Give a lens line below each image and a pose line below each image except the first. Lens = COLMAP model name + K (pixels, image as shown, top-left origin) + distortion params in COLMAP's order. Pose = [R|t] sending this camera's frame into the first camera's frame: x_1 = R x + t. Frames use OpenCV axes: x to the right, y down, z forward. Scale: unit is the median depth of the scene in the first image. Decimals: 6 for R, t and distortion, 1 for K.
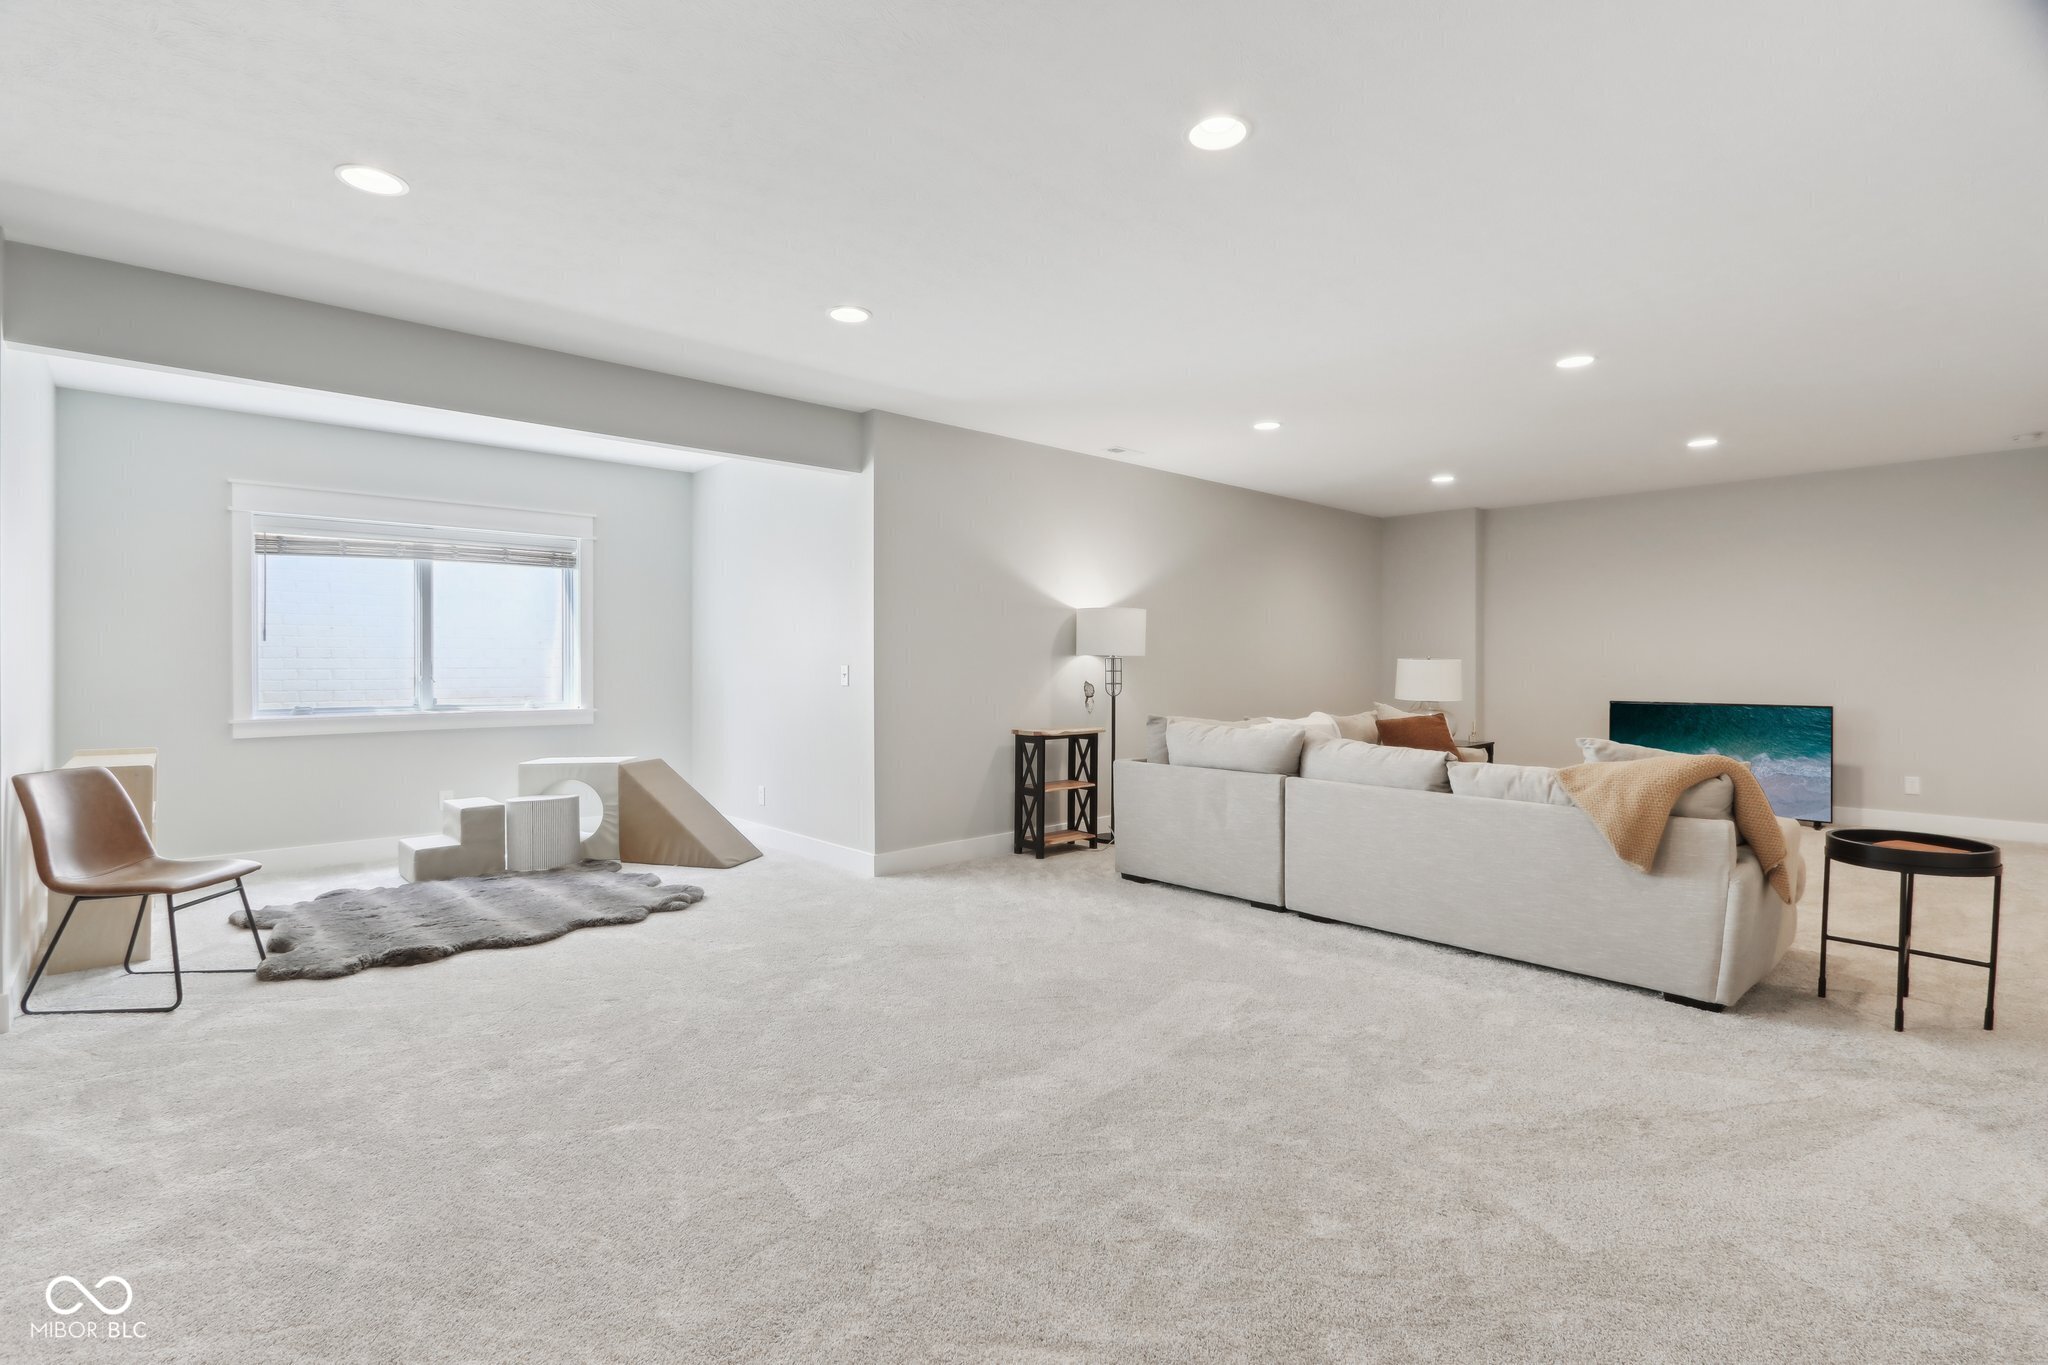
lens RADIAL K [[951.4, 0, 1034.9], [0, 951.4, 666.9], [0, 0, 1]] dist [-0.015703, 0.000003]
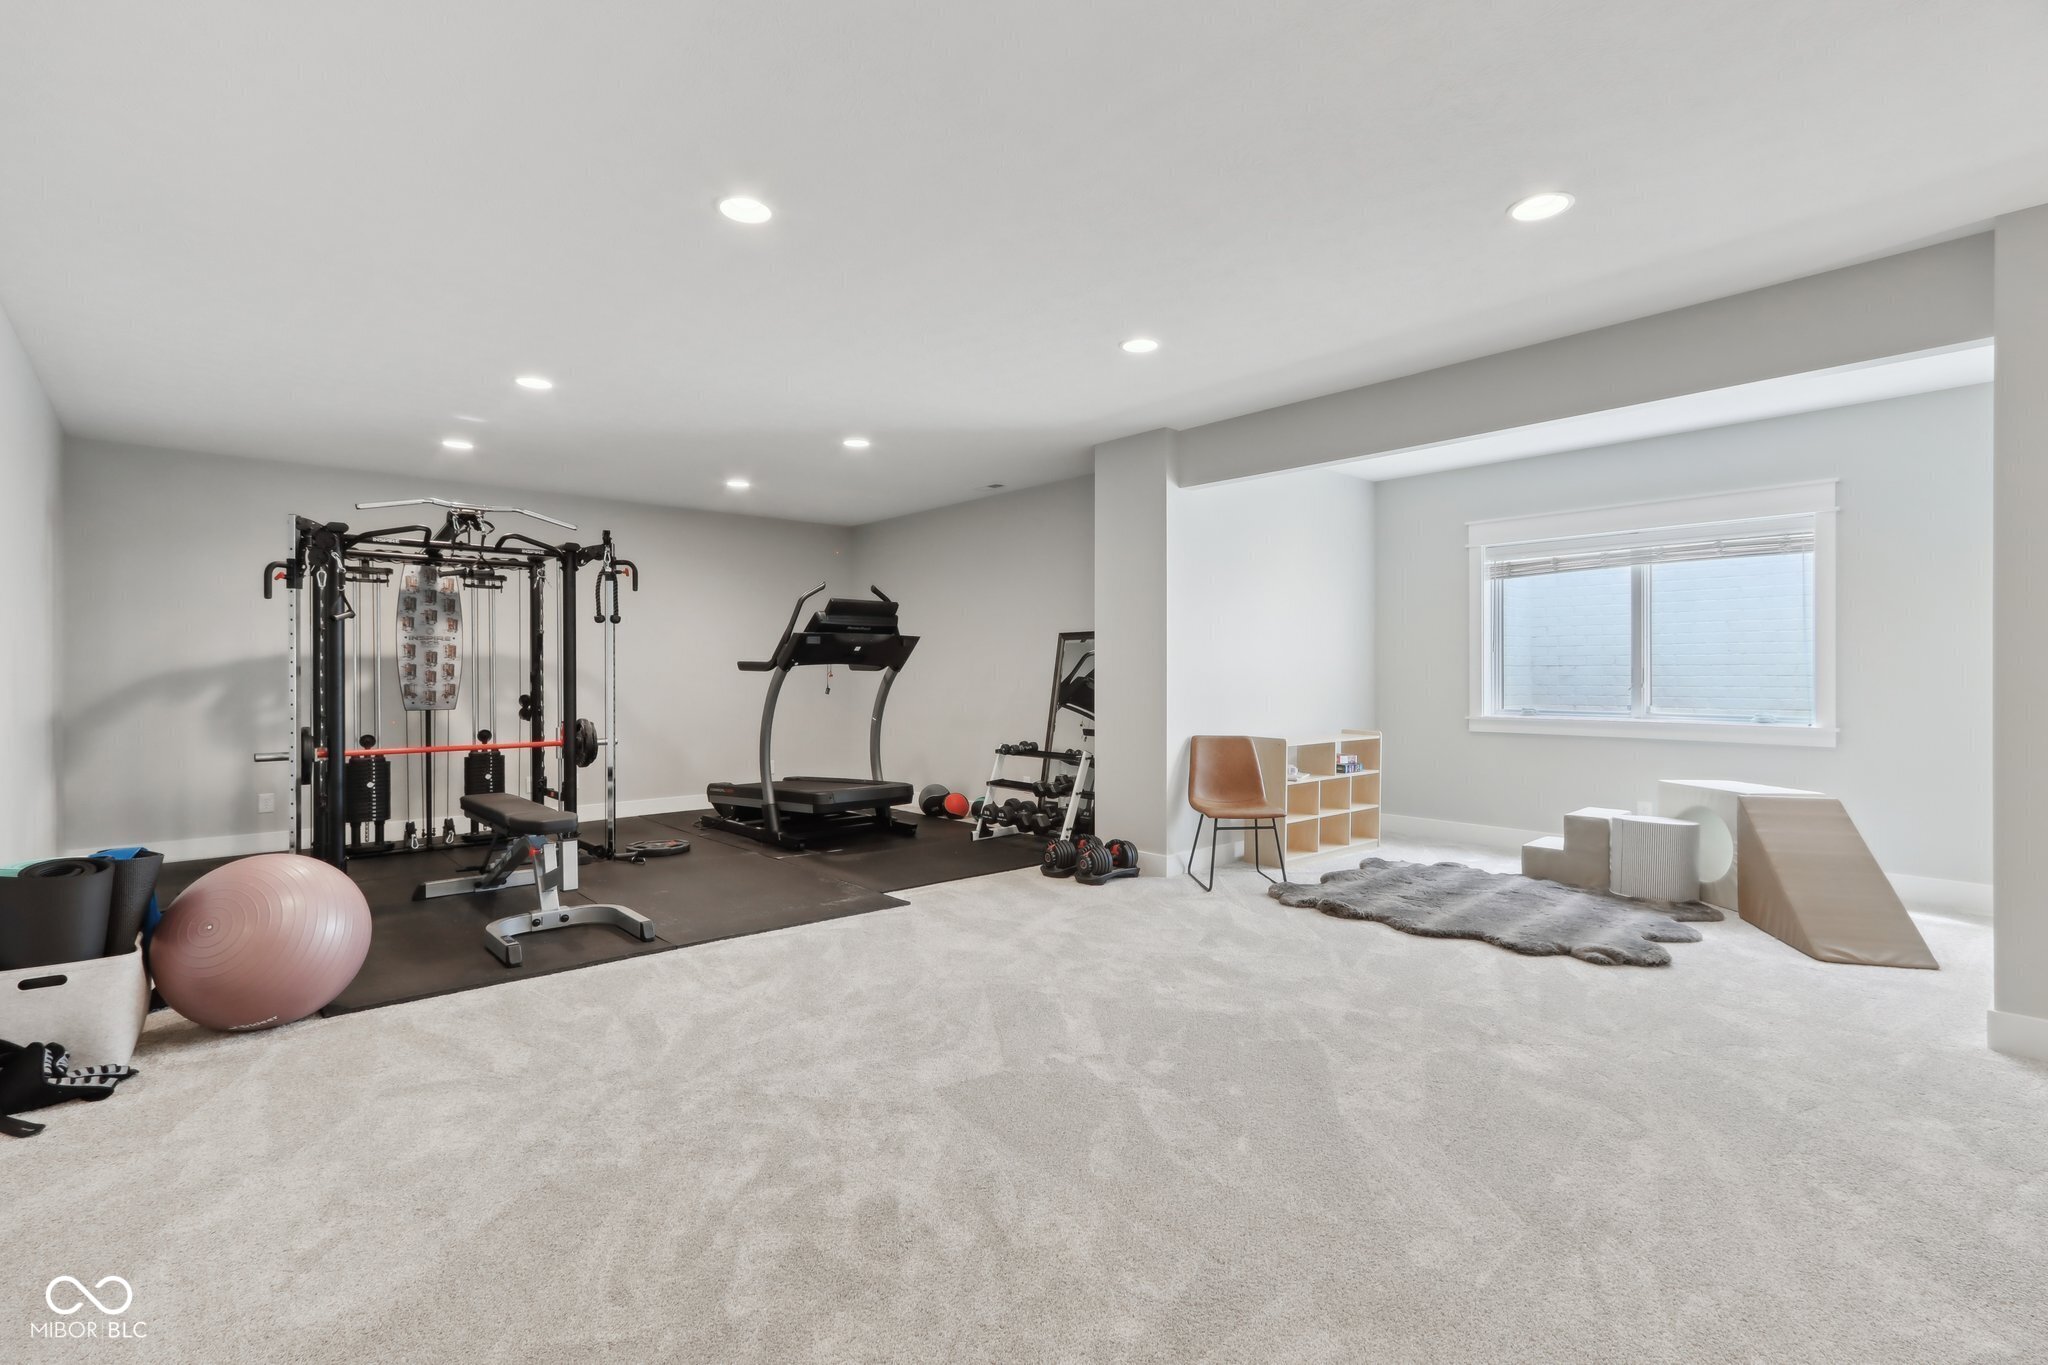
lens RADIAL K [[986.6, 0, 1056.3], [0, 986.6, 673.8], [0, 0, 1]] dist [0.003797, 0.000323]
pose [[-0.036749, 0.004389, -0.999315, 0.438399], [-0.000390, 0.999990, 0.004406, -0.004851], [0.999324, 0.000552, -0.036747, 0.467652]]
